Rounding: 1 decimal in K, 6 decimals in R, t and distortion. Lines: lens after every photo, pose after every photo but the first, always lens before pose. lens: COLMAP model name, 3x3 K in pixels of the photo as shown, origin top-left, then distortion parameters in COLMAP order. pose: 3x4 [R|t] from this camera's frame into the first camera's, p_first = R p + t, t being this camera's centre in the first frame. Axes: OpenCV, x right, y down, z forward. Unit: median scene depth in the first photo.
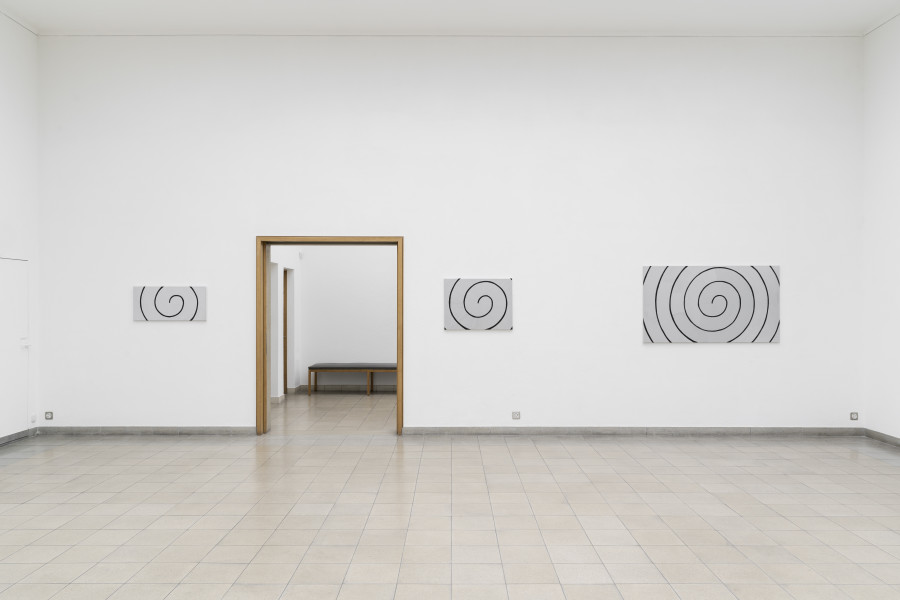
lens RADIAL K [[688.7, 0, 450.0], [0, 688.7, 300.0], [0, 0, 1]] dist [-0.000917, 0.001125]
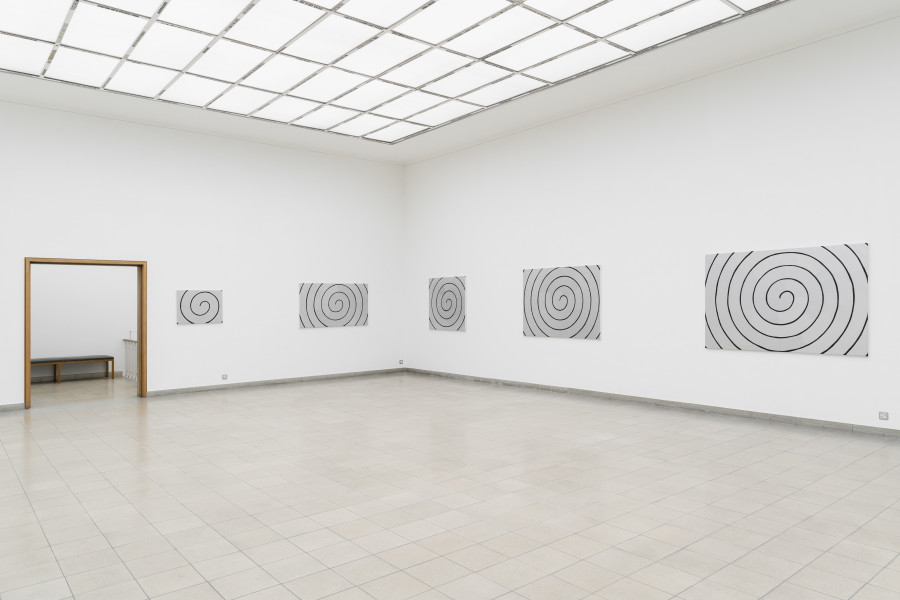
lens RADIAL K [[616.9, 0, 450.0], [0, 616.9, 300.0], [0, 0, 1]] dist [-0.000988, 0.001008]
pose [[0.771575, -0.007418, 0.636095, -0.405872], [0.009766, 0.999952, -0.000185, -0.003220], [-0.636063, 0.006355, 0.771611, -0.422417]]
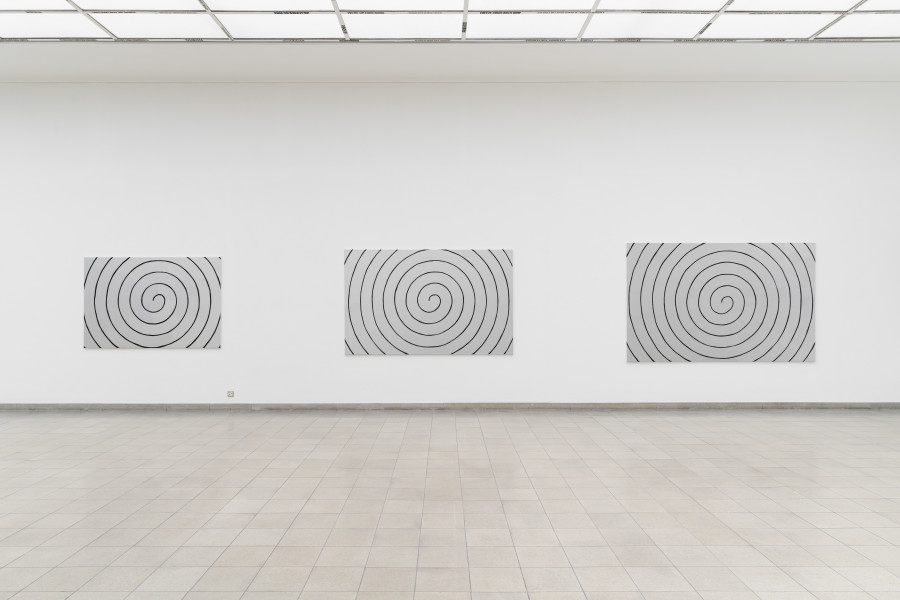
lens RADIAL K [[625.2, 0, 448.0], [0, 625.2, 313.5], [0, 0, 1]] dist [-0.001197, 0.000627]
pose [[0.003126, -0.027370, 0.999620, -0.854739], [-0.003956, 0.999617, 0.027382, -0.040322], [-0.999987, -0.004040, 0.003016, -0.952472]]
